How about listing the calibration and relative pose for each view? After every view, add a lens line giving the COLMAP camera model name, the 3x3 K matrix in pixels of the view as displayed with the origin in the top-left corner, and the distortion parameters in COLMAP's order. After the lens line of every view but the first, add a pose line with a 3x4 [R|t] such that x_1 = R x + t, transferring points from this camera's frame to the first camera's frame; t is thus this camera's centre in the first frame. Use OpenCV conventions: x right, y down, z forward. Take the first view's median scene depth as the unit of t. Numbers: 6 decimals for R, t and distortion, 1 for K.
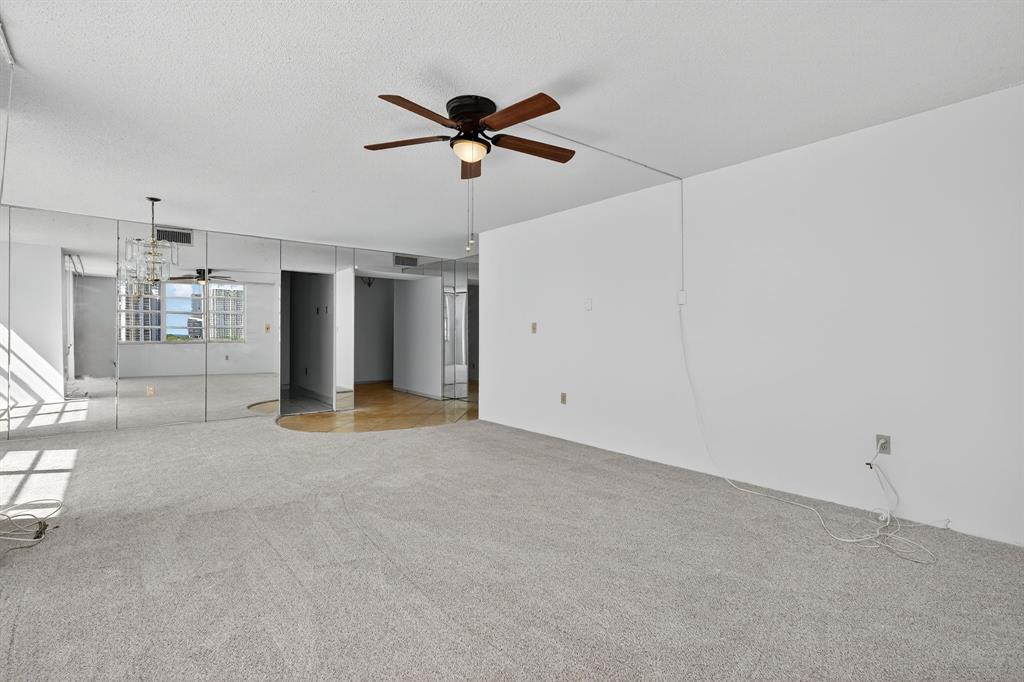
lens RADIAL K [[471.6, 0, 508.7], [0, 471.6, 335.5], [0, 0, 1]] dist [-0.000520, 0.000143]
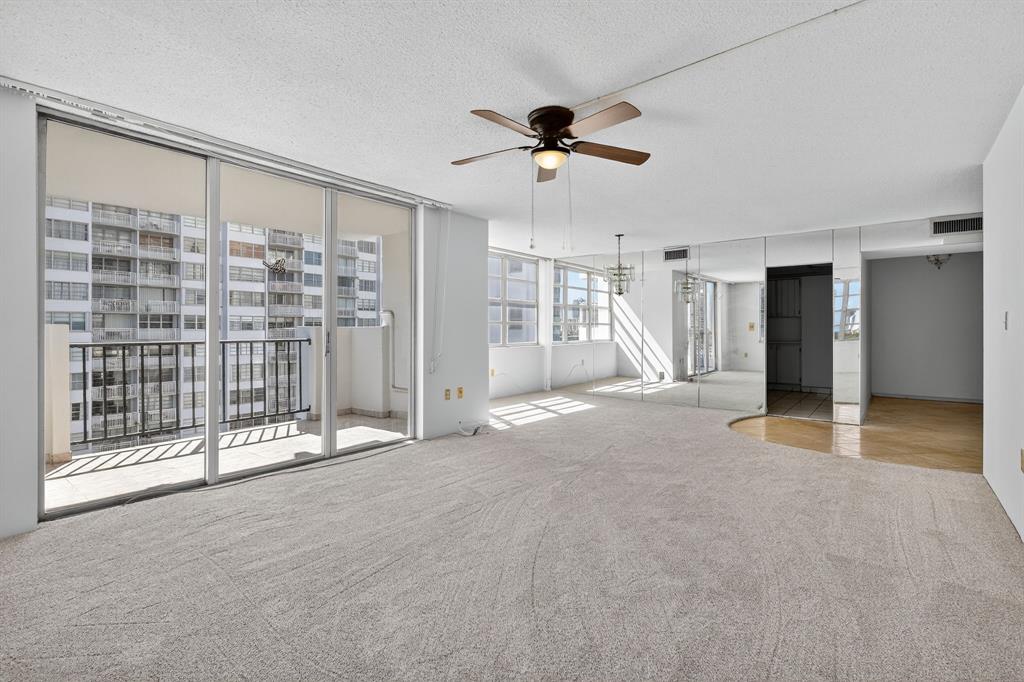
lens RADIAL K [[471.6, 0, 508.7], [0, 471.6, 335.5], [0, 0, 1]] dist [-0.000520, 0.000143]
pose [[0.217423, 0.004399, -0.976068, 0.396490], [-0.003212, 0.999988, 0.003791, 0.000888], [0.976072, 0.002311, 0.217435, 0.291453]]
